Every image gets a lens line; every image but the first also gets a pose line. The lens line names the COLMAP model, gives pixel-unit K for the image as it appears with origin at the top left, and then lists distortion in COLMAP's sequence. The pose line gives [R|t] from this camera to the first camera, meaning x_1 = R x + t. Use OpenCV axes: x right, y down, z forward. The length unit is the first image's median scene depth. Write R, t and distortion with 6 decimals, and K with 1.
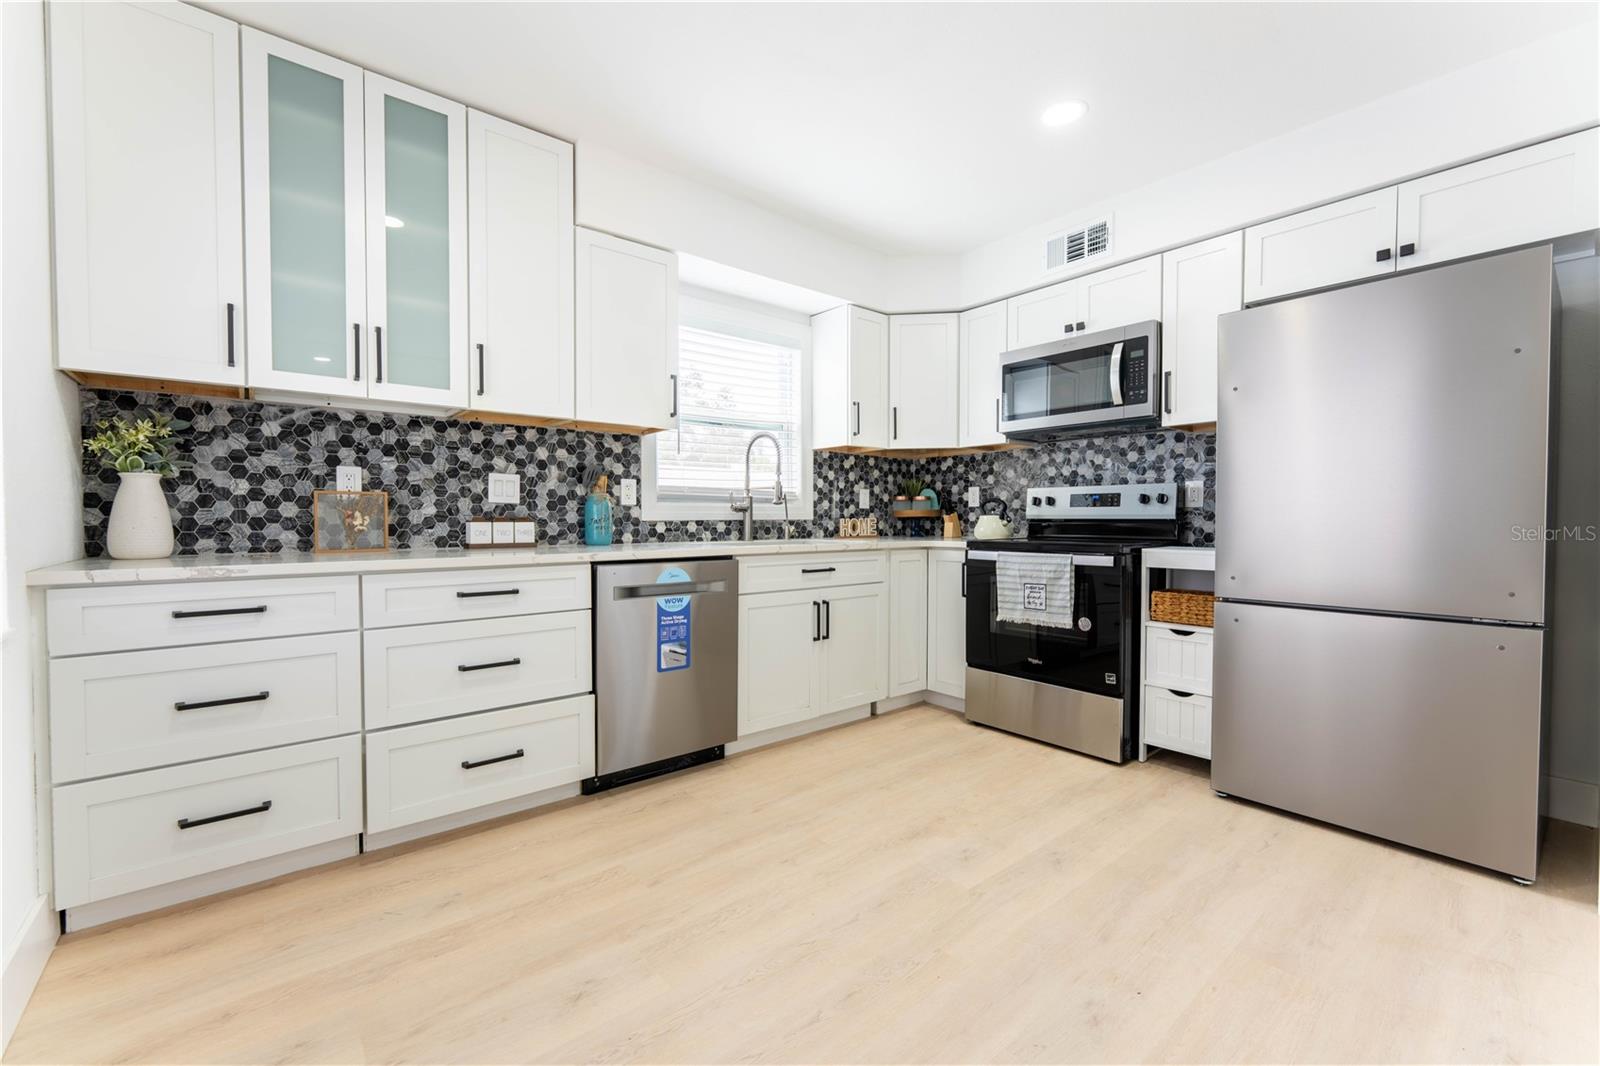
lens RADIAL K [[650.6, 0, 810.9], [0, 650.6, 523.2], [0, 0, 1]] dist [-0.000145, -0.001539]
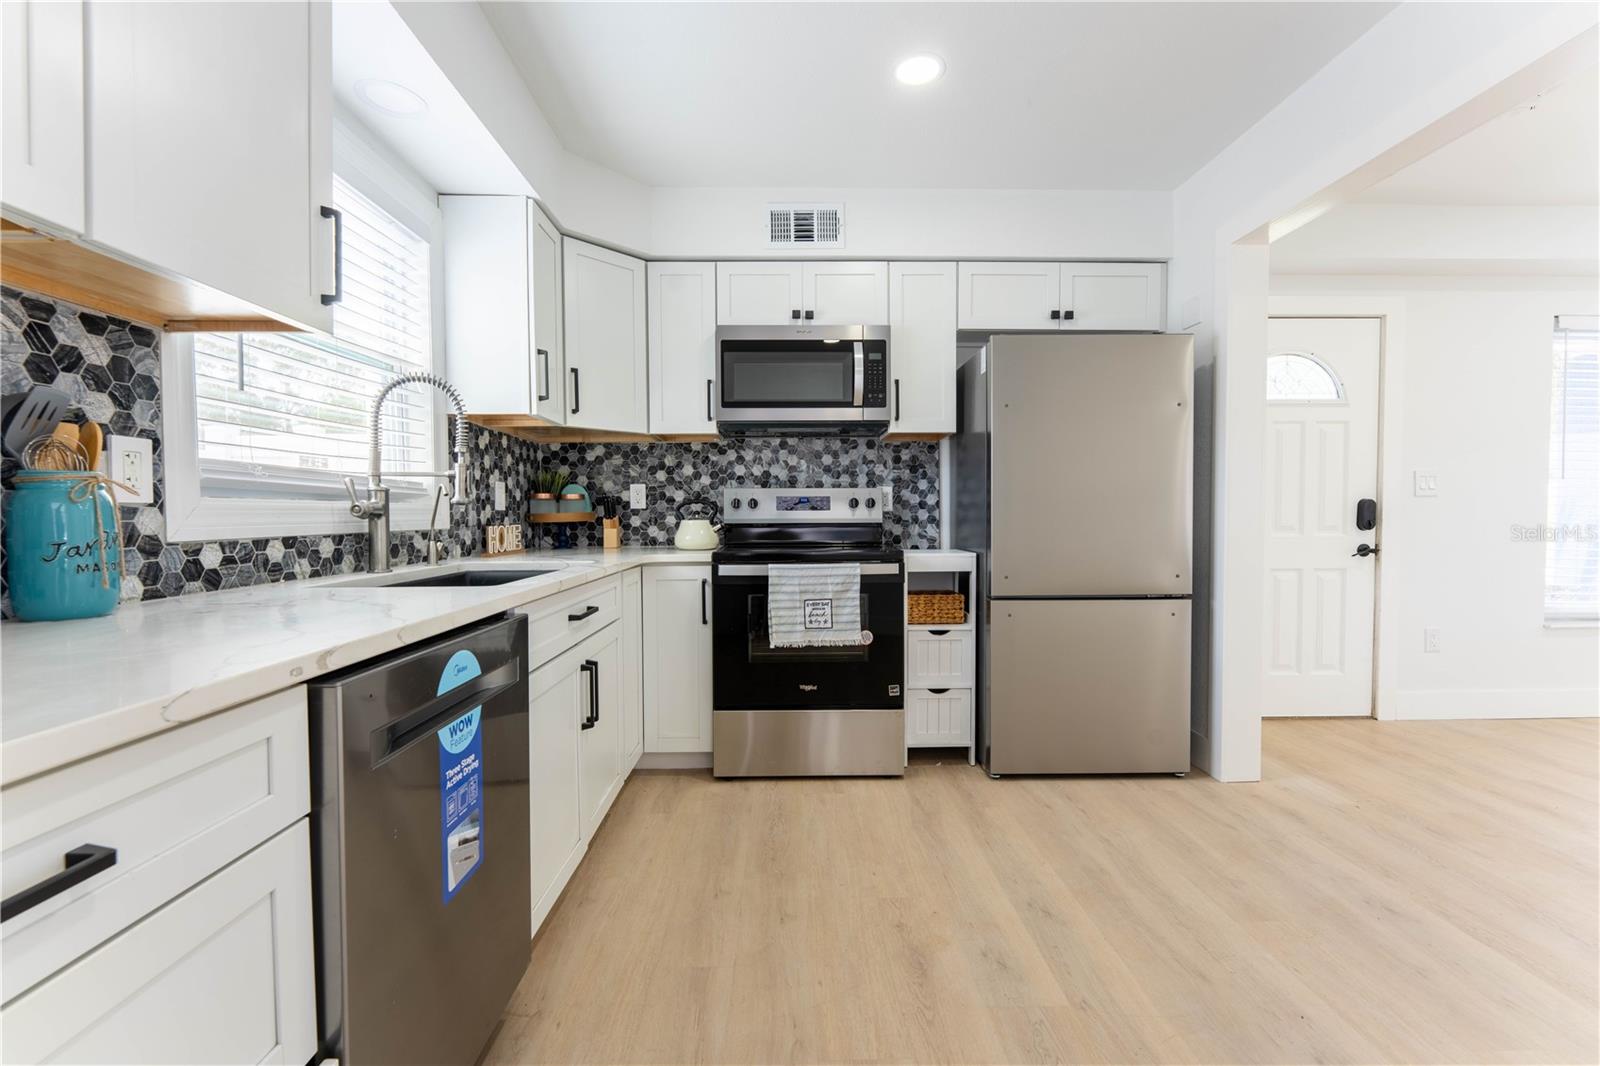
lens RADIAL K [[650.6, 0, 799.6], [0, 650.6, 526.9], [0, 0, 1]] dist [-0.000145, -0.001539]
pose [[0.634340, -0.016677, 0.772875, -0.322488], [0.010122, 0.999861, 0.013268, -0.014933], [-0.772988, -0.000593, 0.634420, 0.436929]]
